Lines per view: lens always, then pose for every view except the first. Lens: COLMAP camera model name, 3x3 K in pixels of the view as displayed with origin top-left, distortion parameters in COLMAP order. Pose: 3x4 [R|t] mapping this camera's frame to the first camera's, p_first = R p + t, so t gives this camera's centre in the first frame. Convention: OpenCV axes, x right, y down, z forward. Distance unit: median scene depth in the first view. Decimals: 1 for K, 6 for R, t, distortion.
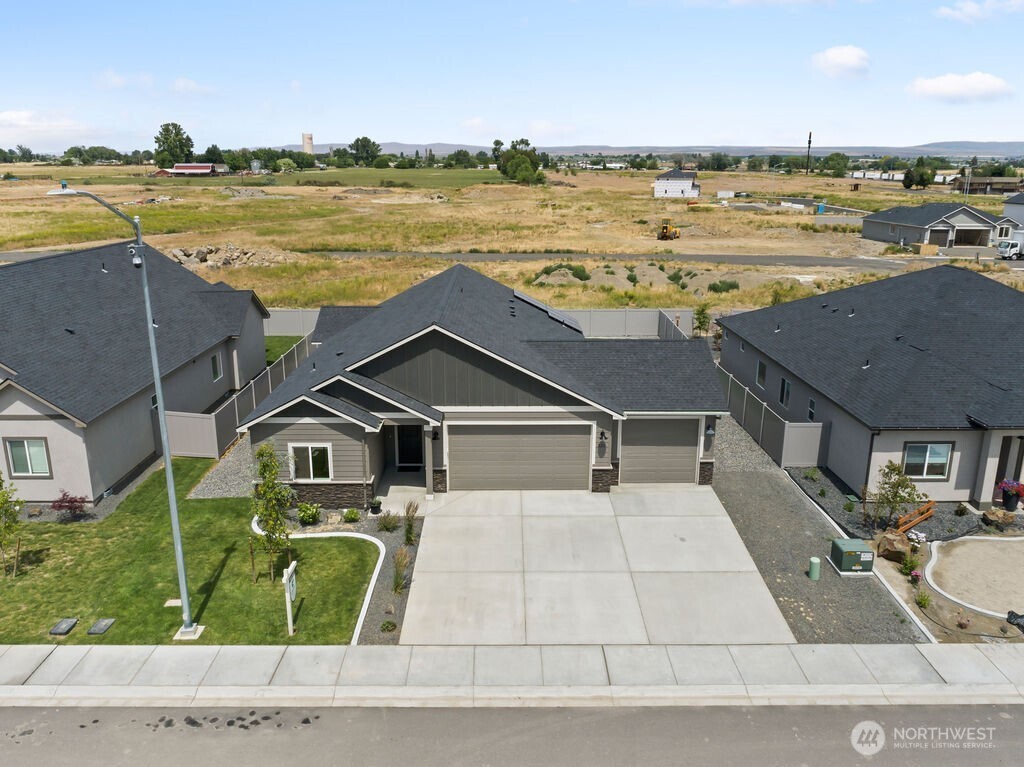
lens RADIAL K [[789.3, 0, 505.7], [0, 789.3, 383.0], [0, 0, 1]] dist [-0.022651, 0.015370]
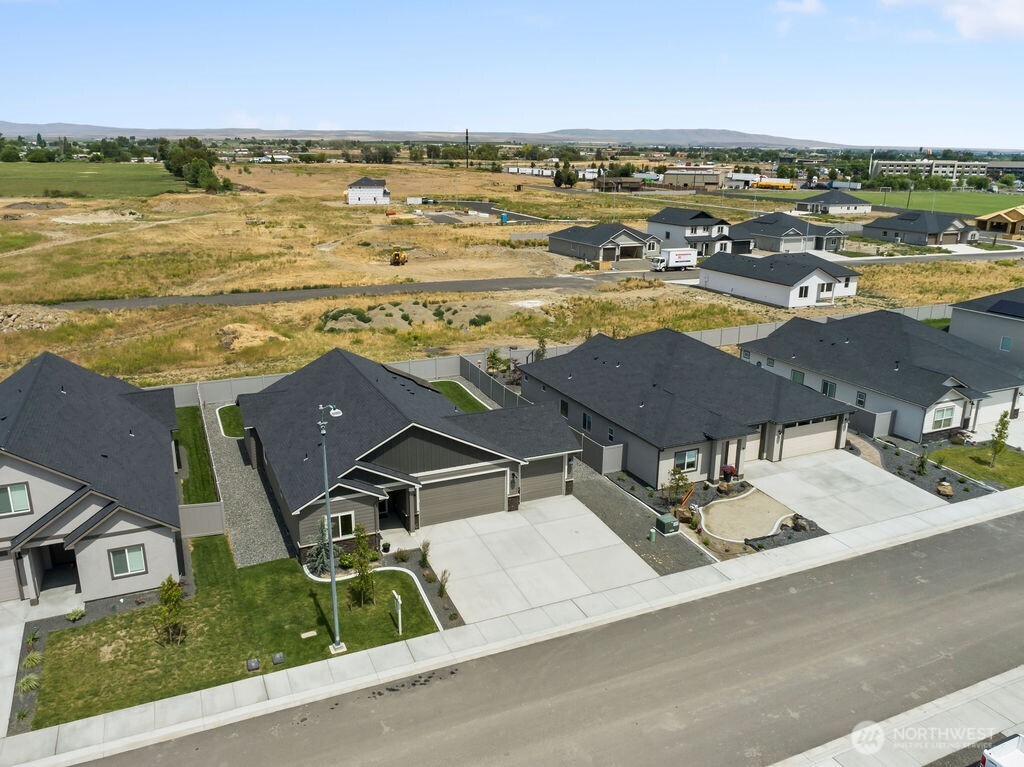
lens RADIAL K [[789.3, 0, 505.7], [0, 789.3, 383.0], [0, 0, 1]] dist [-0.022651, 0.015370]
pose [[0.914801, -0.110447, 0.388511, -0.484819], [0.102380, 0.993880, 0.041477, -0.184868], [-0.390714, 0.001833, 0.920510, -0.448890]]
